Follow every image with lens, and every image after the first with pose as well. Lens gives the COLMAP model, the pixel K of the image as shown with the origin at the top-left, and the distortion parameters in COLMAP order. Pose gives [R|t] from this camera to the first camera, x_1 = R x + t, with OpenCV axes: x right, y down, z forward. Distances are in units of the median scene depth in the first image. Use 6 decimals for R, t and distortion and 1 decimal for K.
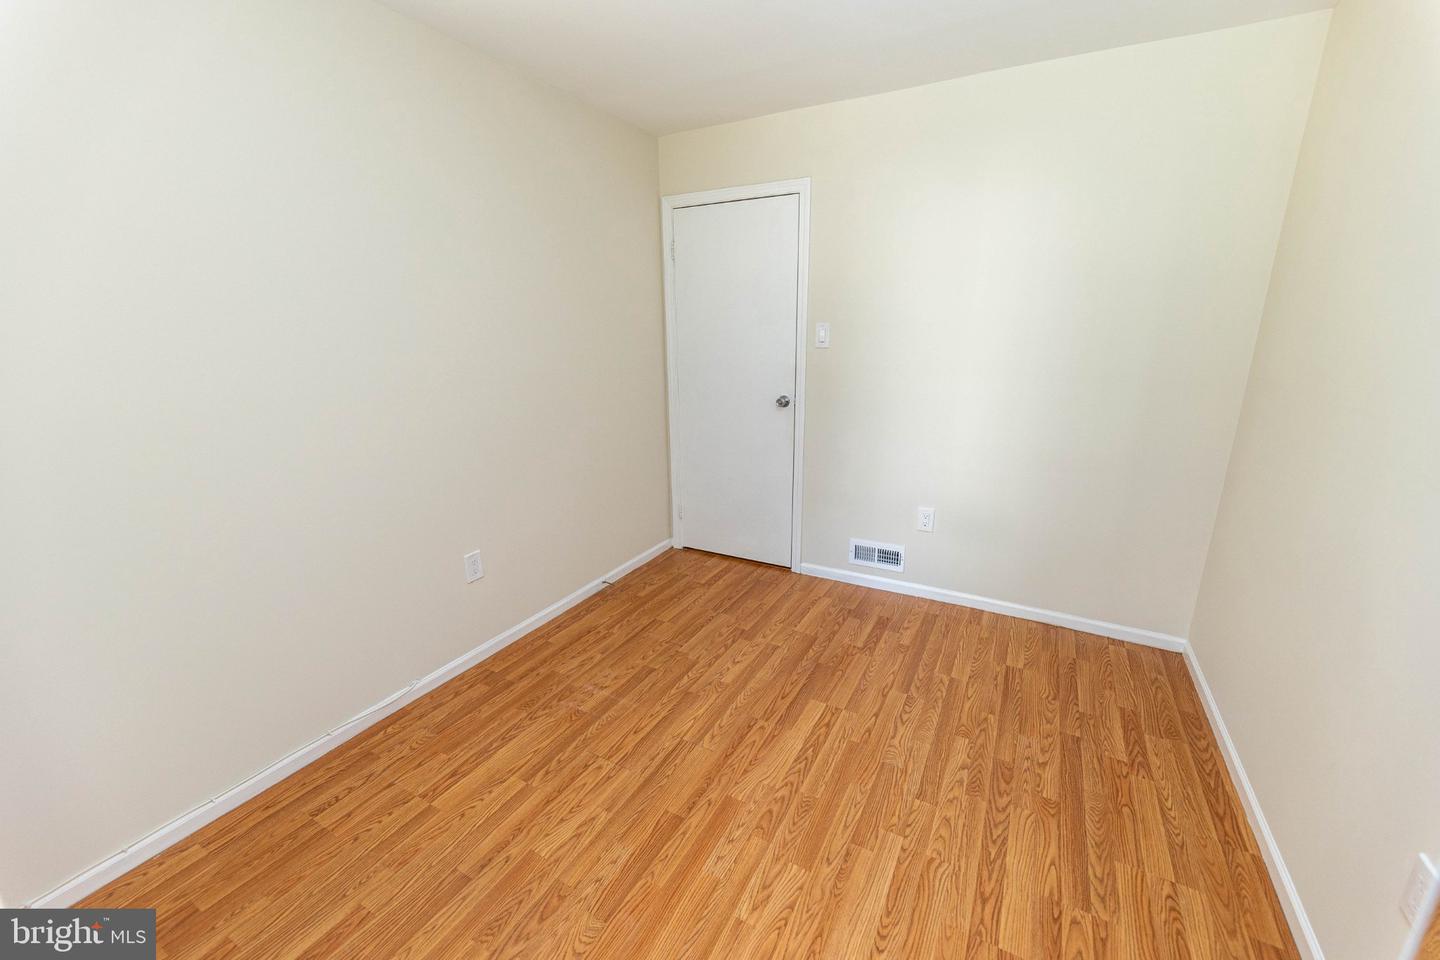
lens RADIAL K [[578.4, 0, 720.5], [0, 578.4, 482.8], [0, 0, 1]] dist [0.000695, -0.000386]
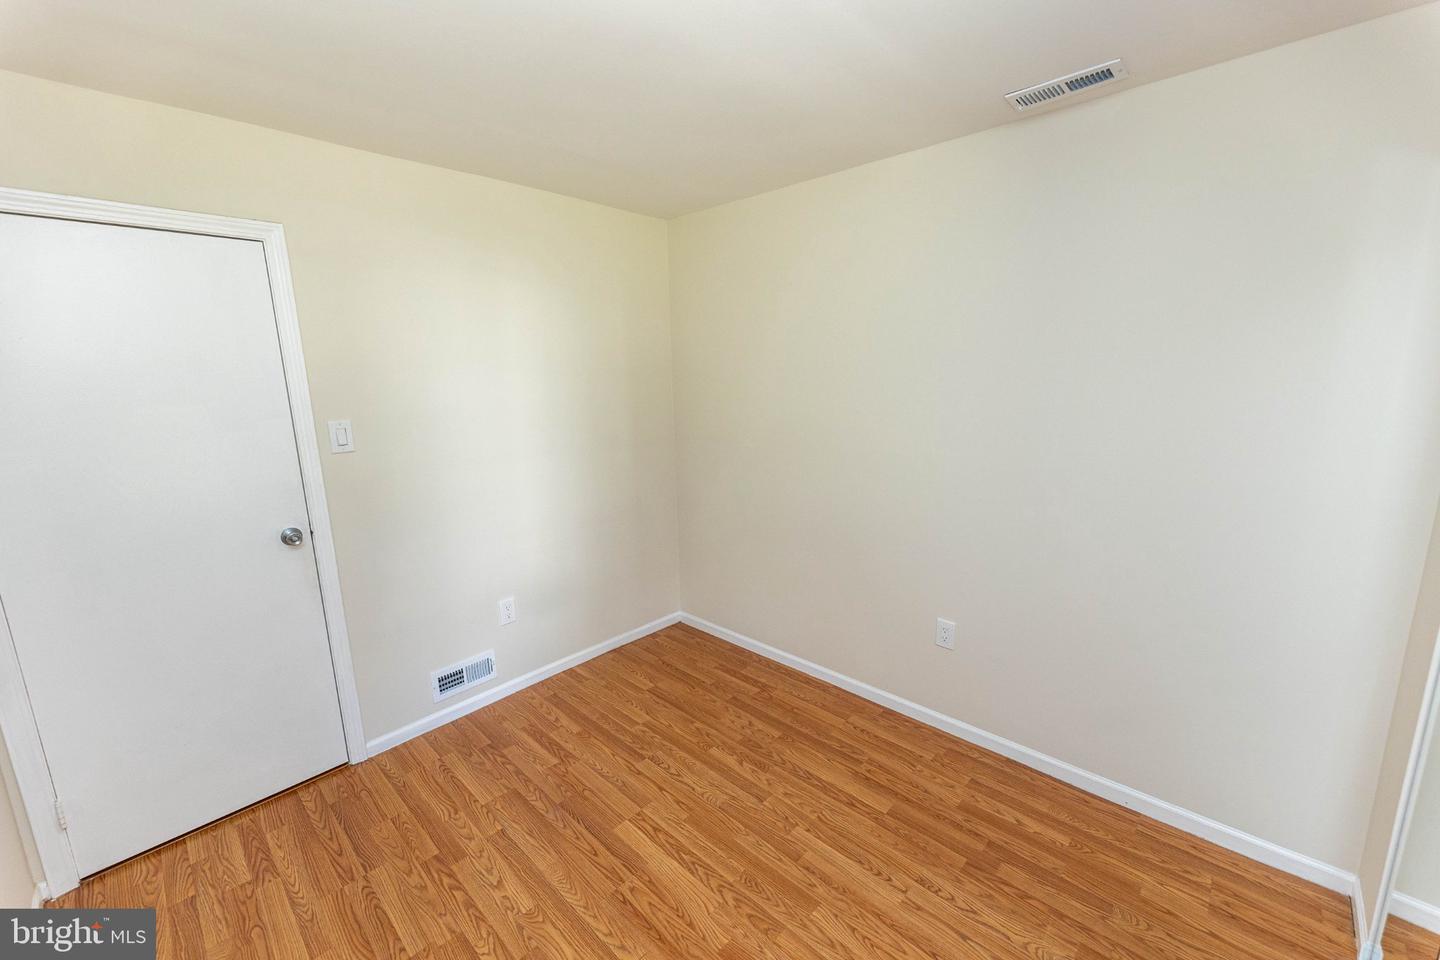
lens RADIAL K [[578.4, 0, 720.5], [0, 578.4, 482.8], [0, 0, 1]] dist [0.000695, -0.000386]
pose [[0.249178, -0.185727, 0.950482, -0.609762], [0.274136, 0.954825, 0.114708, -0.217593], [-0.928849, 0.231978, 0.288836, 0.502731]]
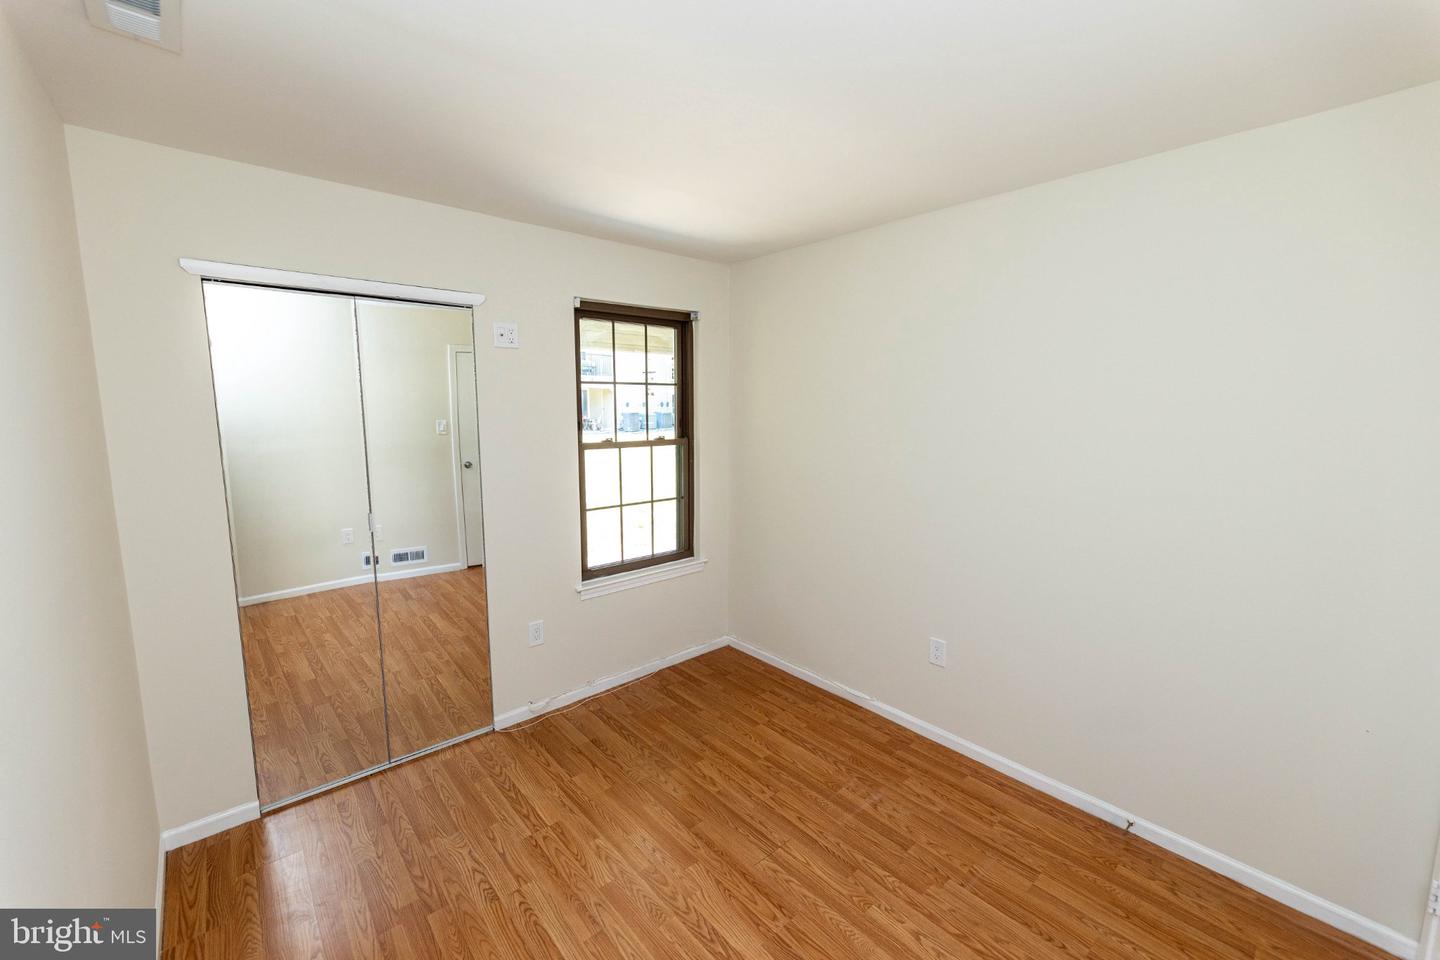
lens RADIAL K [[578.4, 0, 720.5], [0, 578.4, 482.8], [0, 0, 1]] dist [0.000695, -0.000386]
pose [[-0.338815, 0.134431, -0.931200, 0.824782], [-0.250140, 0.941248, 0.226895, -0.362067], [0.906992, 0.309806, -0.285282, 0.992375]]
